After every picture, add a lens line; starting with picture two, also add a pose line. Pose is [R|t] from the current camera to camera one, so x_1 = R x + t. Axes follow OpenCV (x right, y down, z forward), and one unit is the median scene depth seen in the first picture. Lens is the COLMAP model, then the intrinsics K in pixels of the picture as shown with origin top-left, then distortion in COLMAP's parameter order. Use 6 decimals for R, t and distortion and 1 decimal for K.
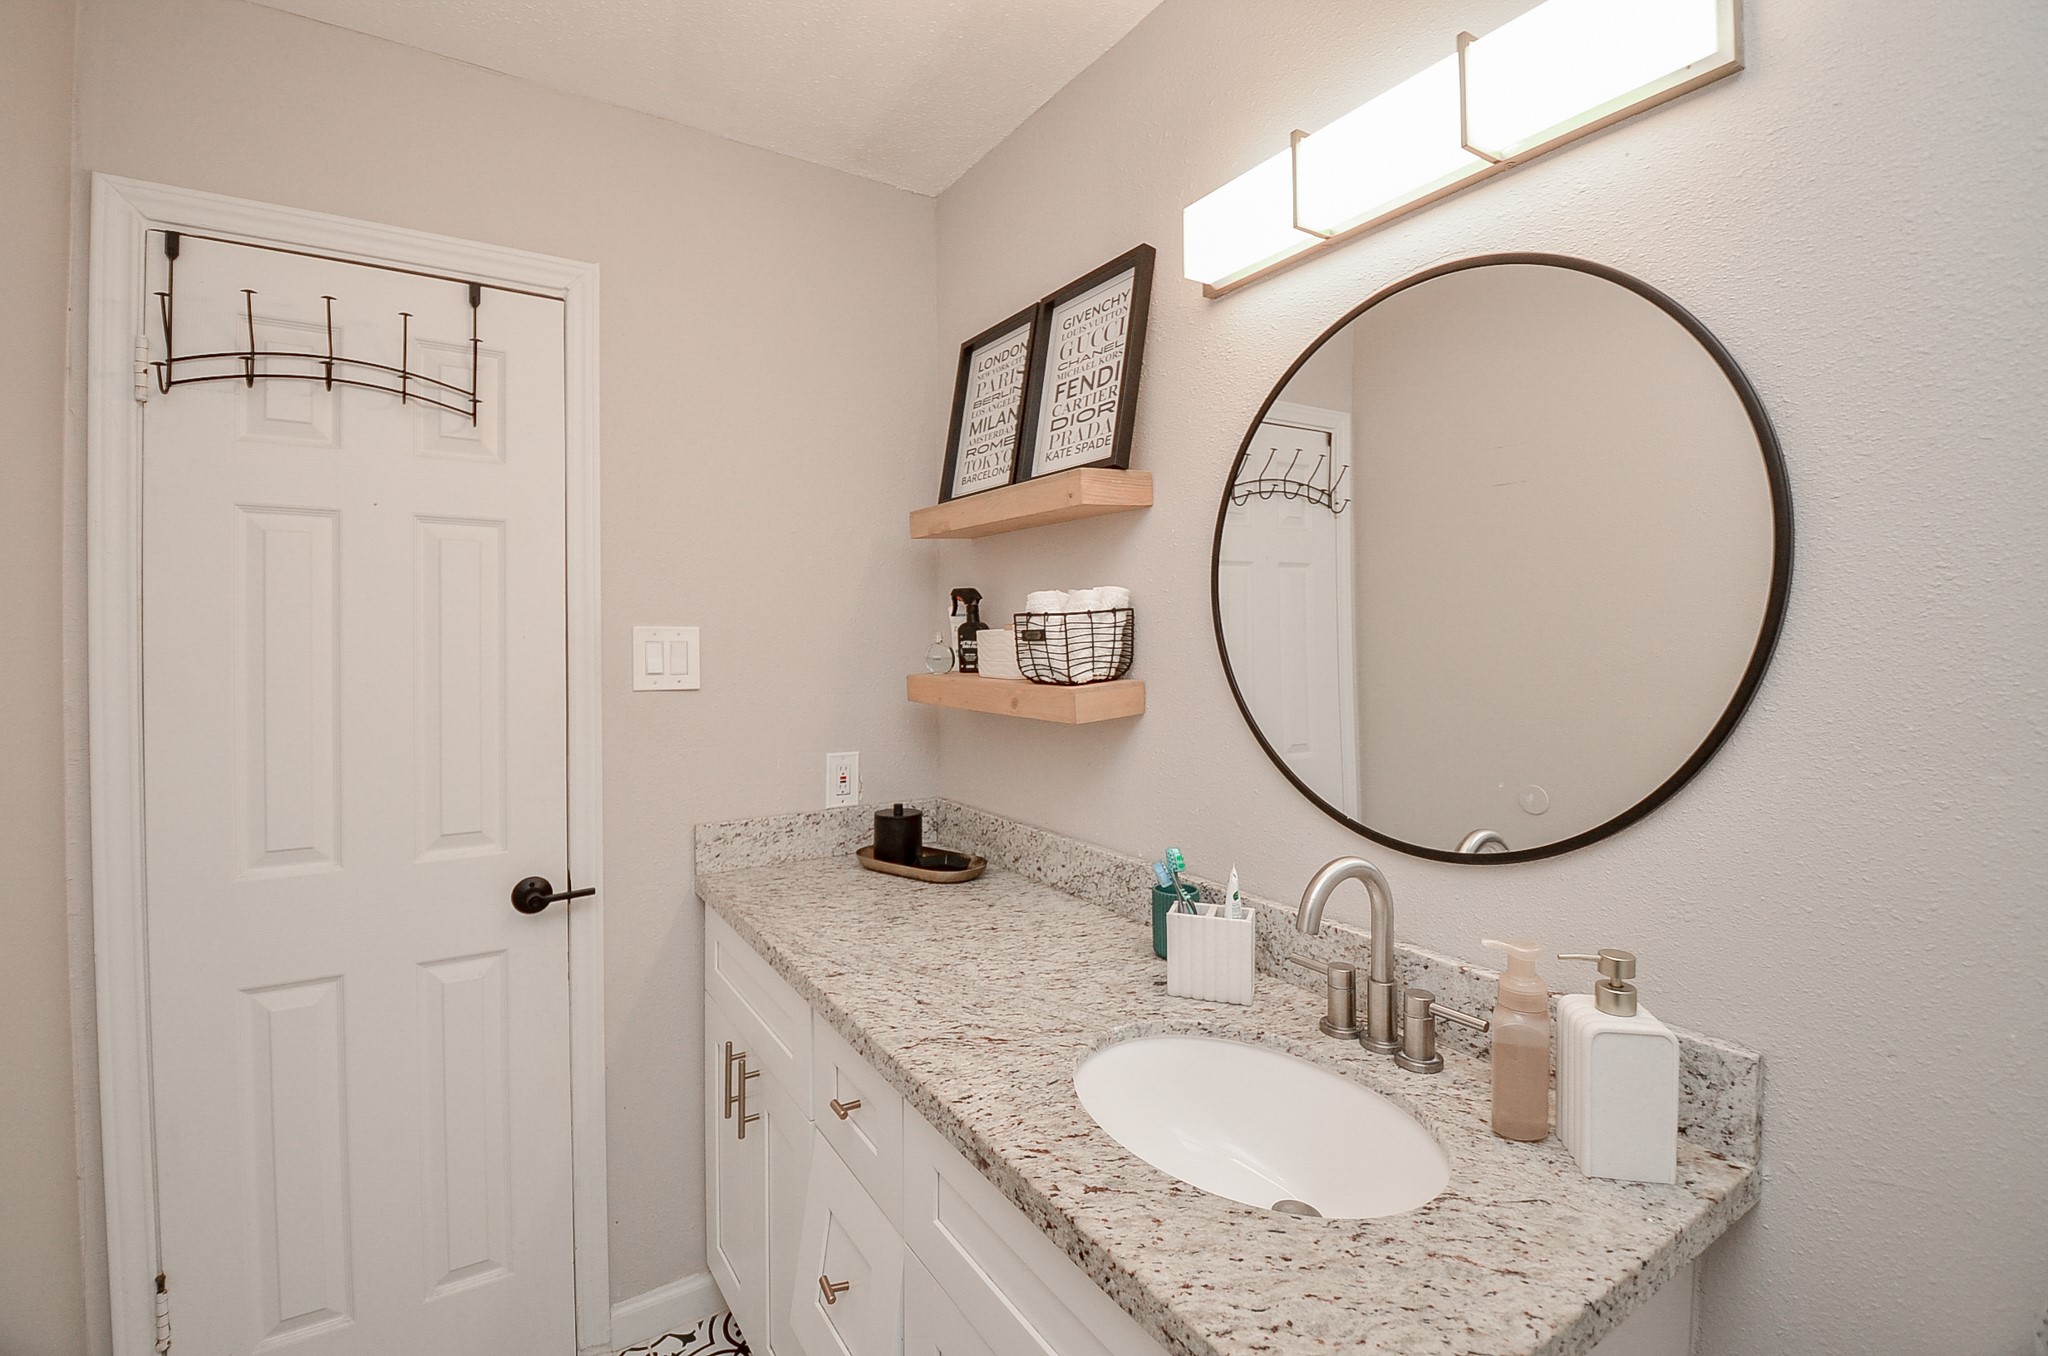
lens RADIAL K [[897.9, 0, 1022.2], [0, 897.9, 660.7], [0, 0, 1]] dist [-0.022403, -0.002882]
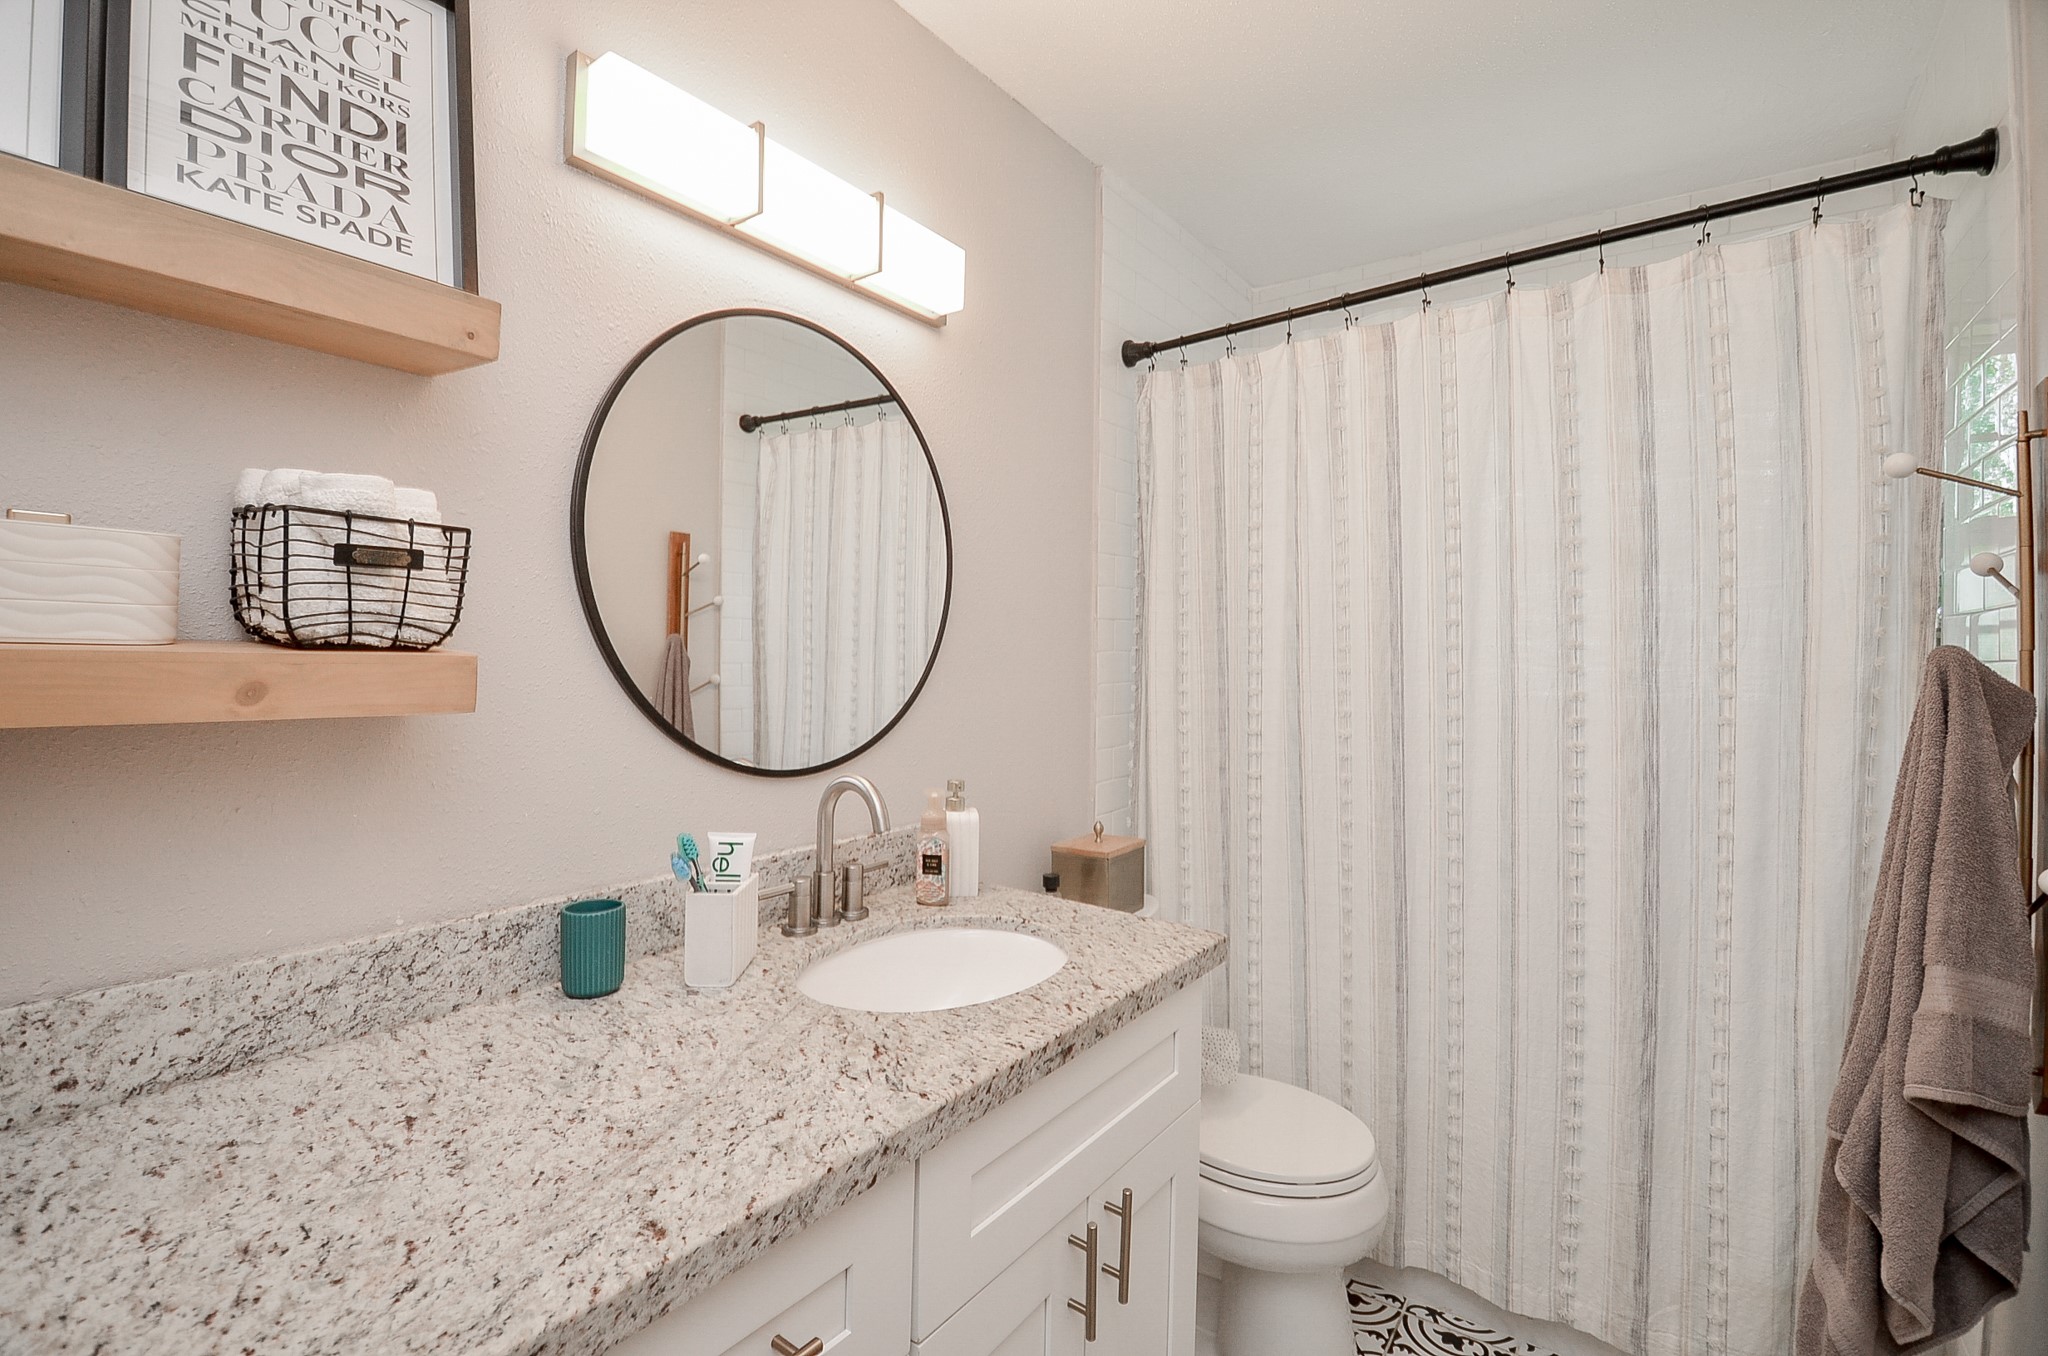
lens RADIAL K [[897.9, 0, 1023.1], [0, 897.9, 660.3], [0, 0, 1]] dist [-0.022403, -0.002882]
pose [[-0.352736, -0.009483, 0.935675, -0.618620], [0.009624, 0.999859, 0.013761, 0.030449], [-0.935674, 0.013859, -0.352595, 0.830267]]
